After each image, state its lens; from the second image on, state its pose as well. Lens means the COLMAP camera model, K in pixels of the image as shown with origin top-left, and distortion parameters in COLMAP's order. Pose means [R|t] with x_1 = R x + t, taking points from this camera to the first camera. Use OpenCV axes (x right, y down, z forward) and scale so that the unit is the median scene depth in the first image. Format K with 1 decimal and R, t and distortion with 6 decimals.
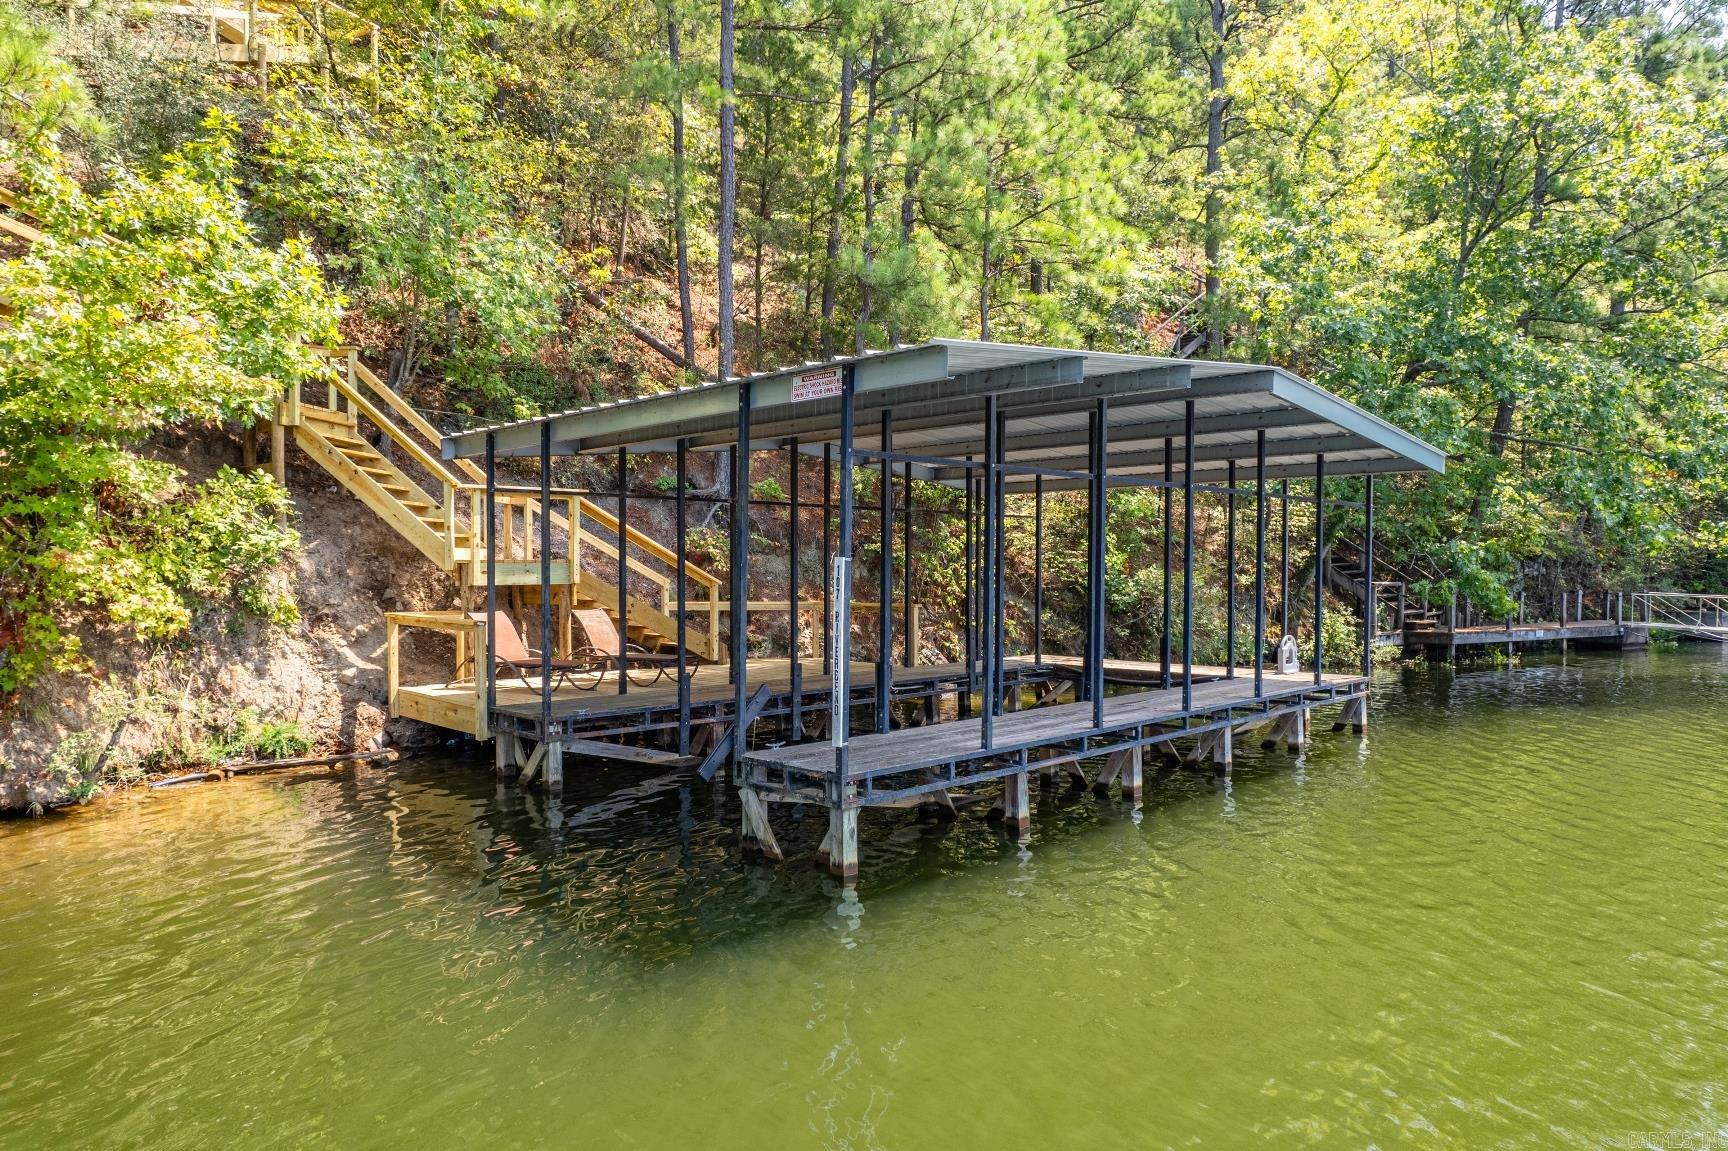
lens RADIAL K [[1103.4, 0, 850.3], [0, 1103.4, 587.9], [0, 0, 1]] dist [-0.020699, 0.017393]
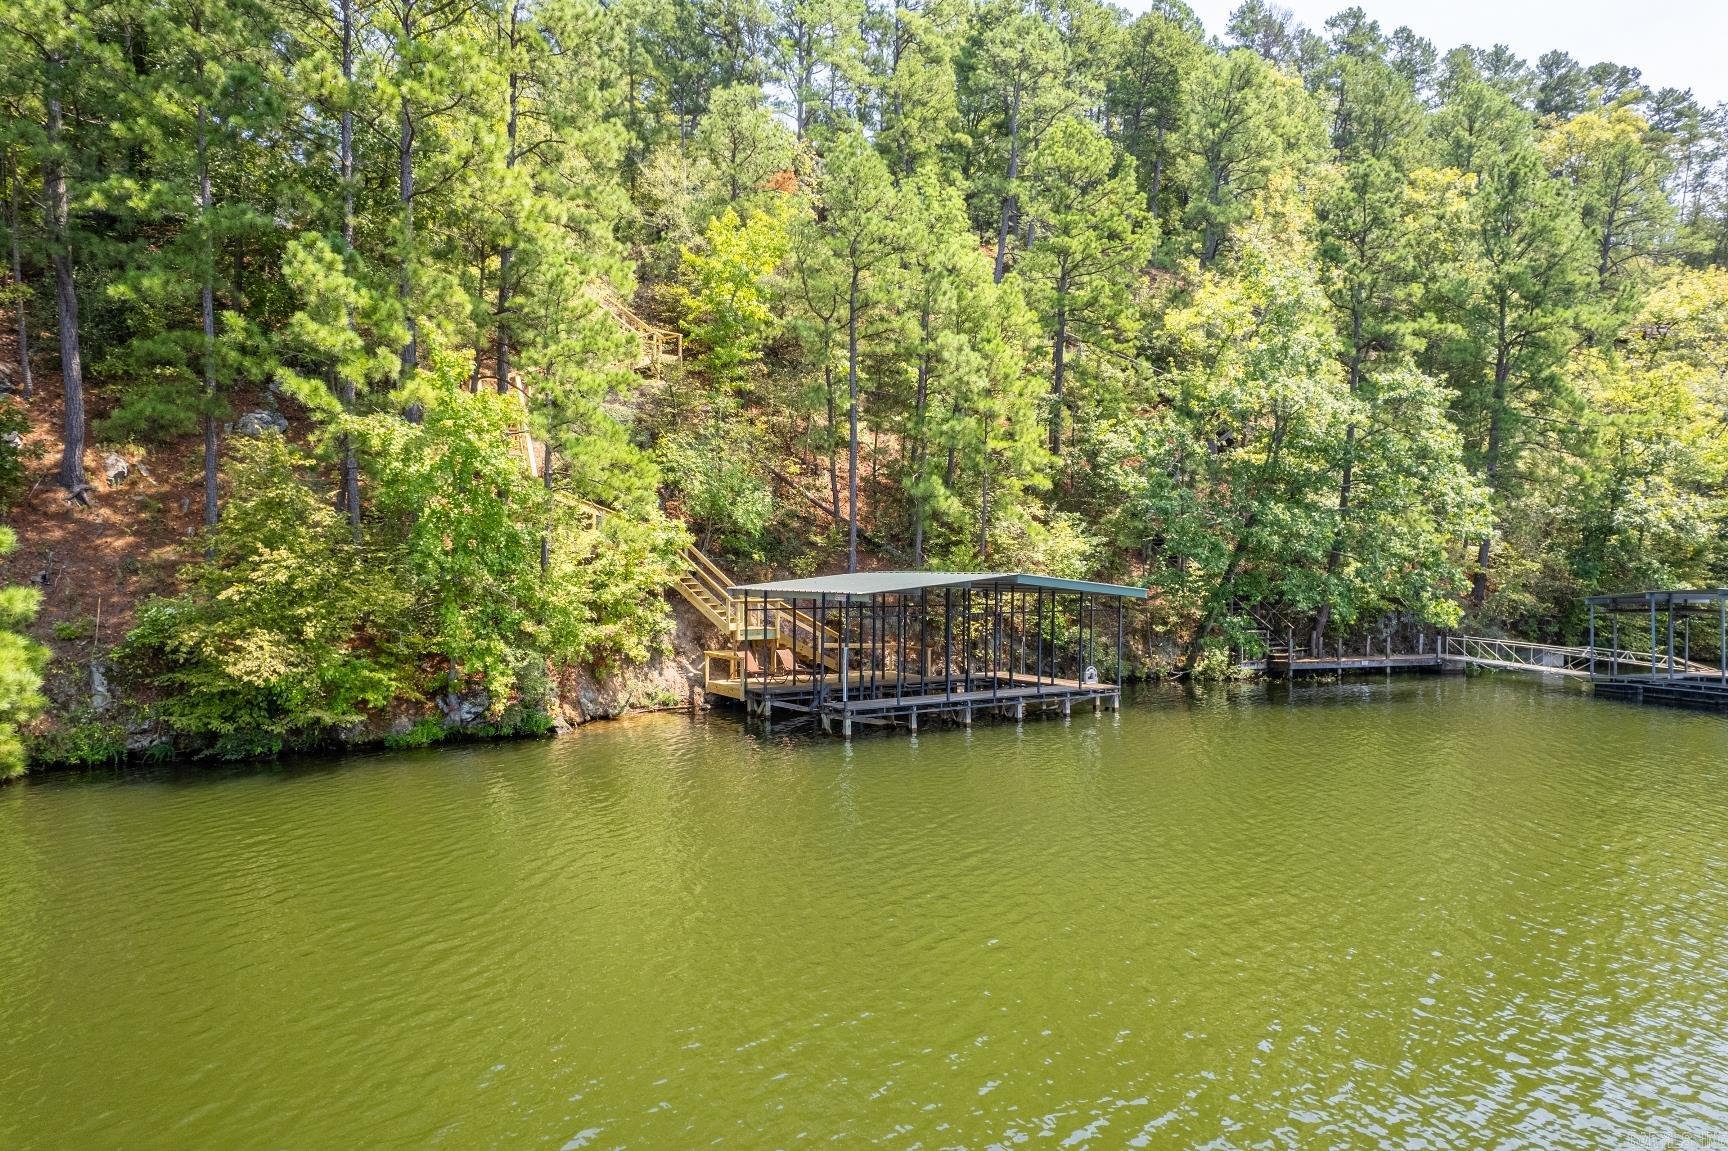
lens RADIAL K [[1103.4, 0, 871.7], [0, 1103.4, 570.4], [0, 0, 1]] dist [-0.020699, 0.017393]
pose [[0.984697, 0.005418, -0.174192, 0.401507], [-0.008175, 0.999852, -0.015116, -0.129071], [0.174084, 0.016309, 0.984596, -1.445932]]
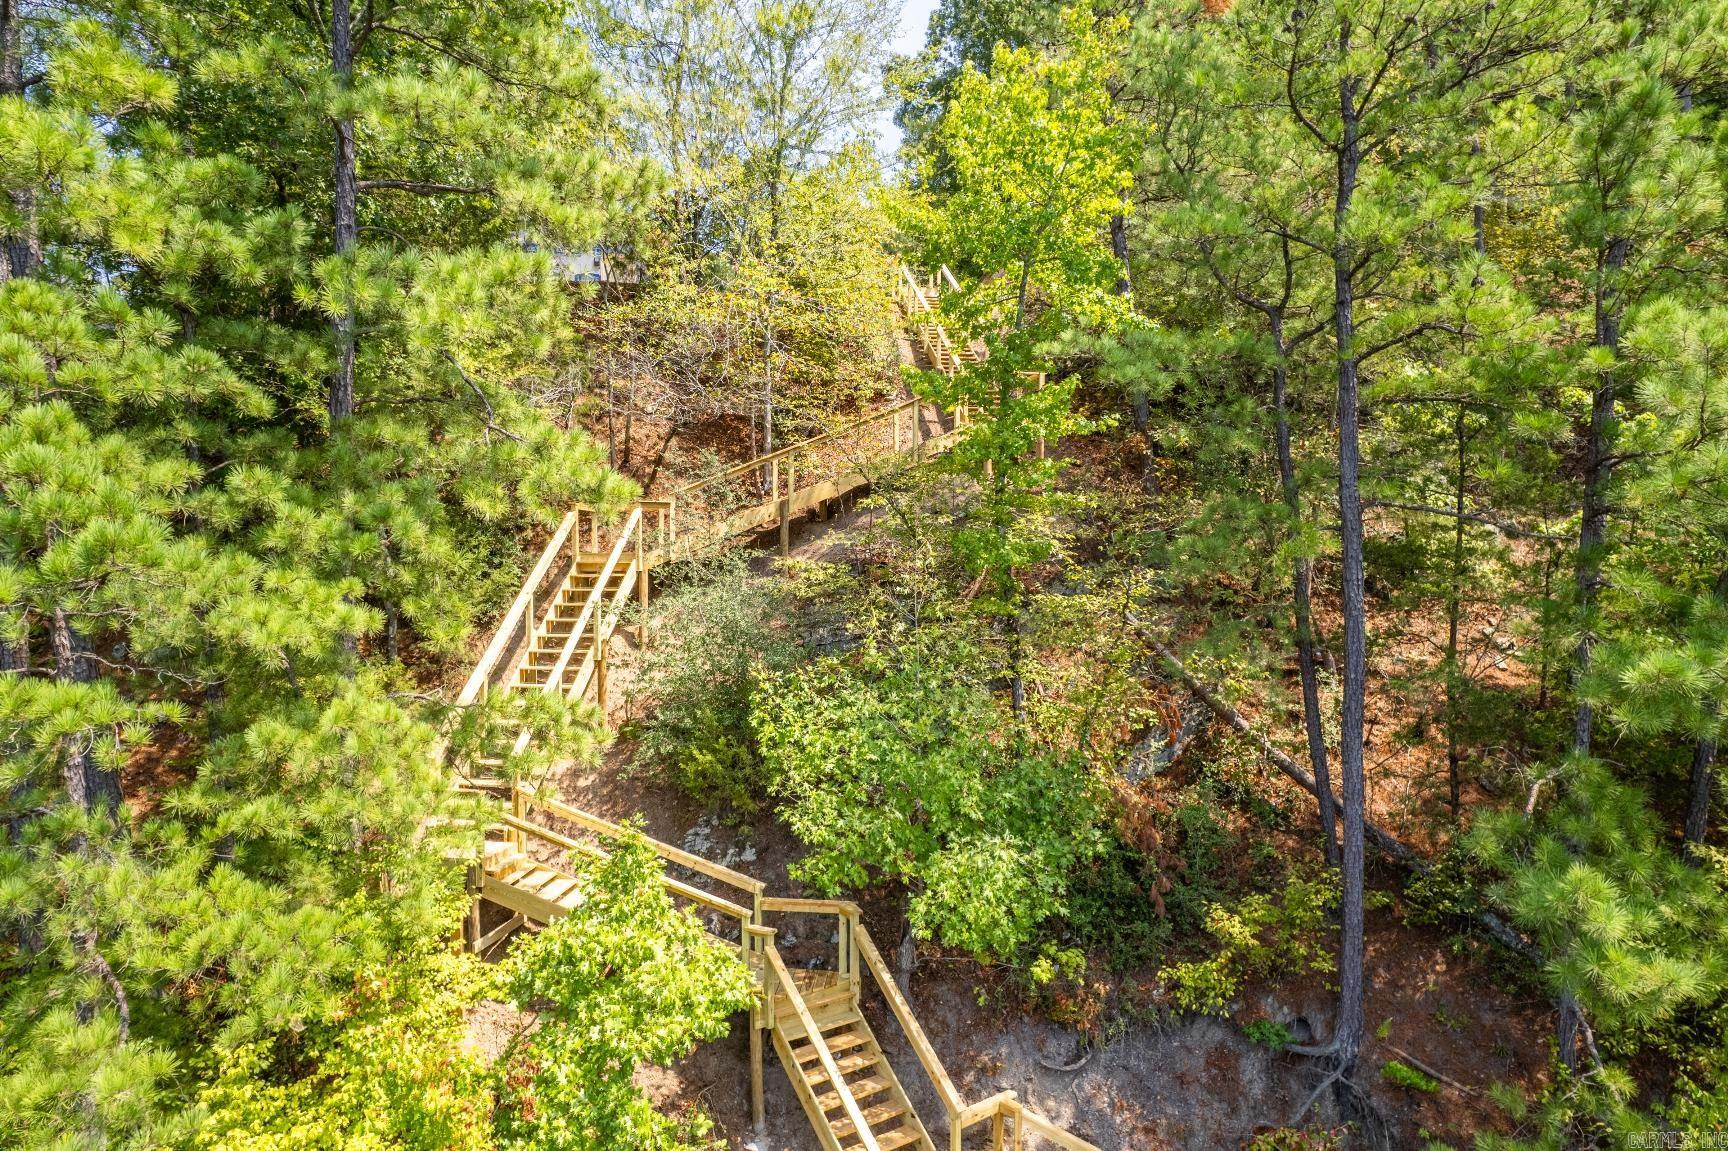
lens RADIAL K [[1103.4, 0, 865.1], [0, 1103.4, 578.5], [0, 0, 1]] dist [-0.020699, 0.017393]
pose [[0.683552, 0.014004, -0.729767, 0.279878], [-0.013356, 0.999889, 0.006677, -0.586345], [0.729779, 0.005183, 0.683663, 0.405997]]
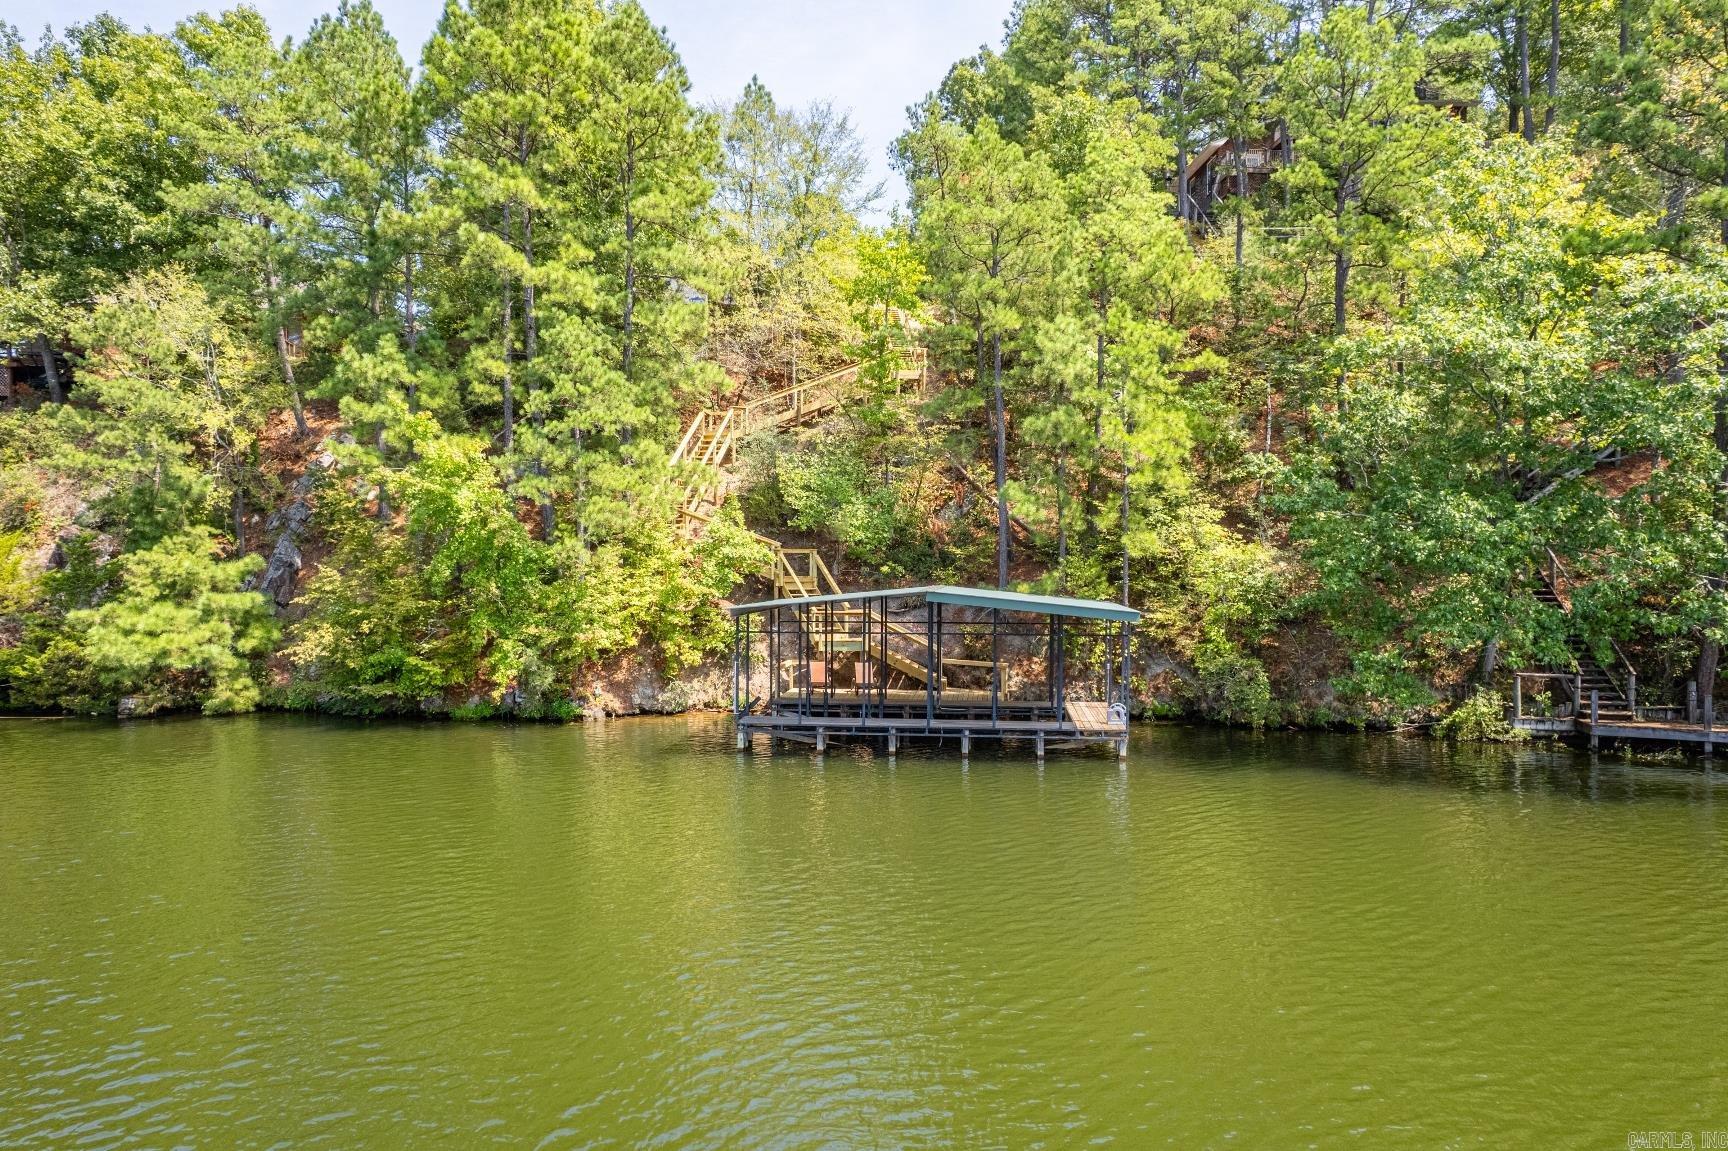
lens RADIAL K [[1103.4, 0, 871.5], [0, 1103.4, 572.3], [0, 0, 1]] dist [-0.020699, 0.017393]
pose [[0.639534, 0.009616, -0.768703, 1.768479], [-0.018630, 0.999822, -0.002992, -0.184808], [0.768537, 0.016234, 0.639599, -0.565627]]
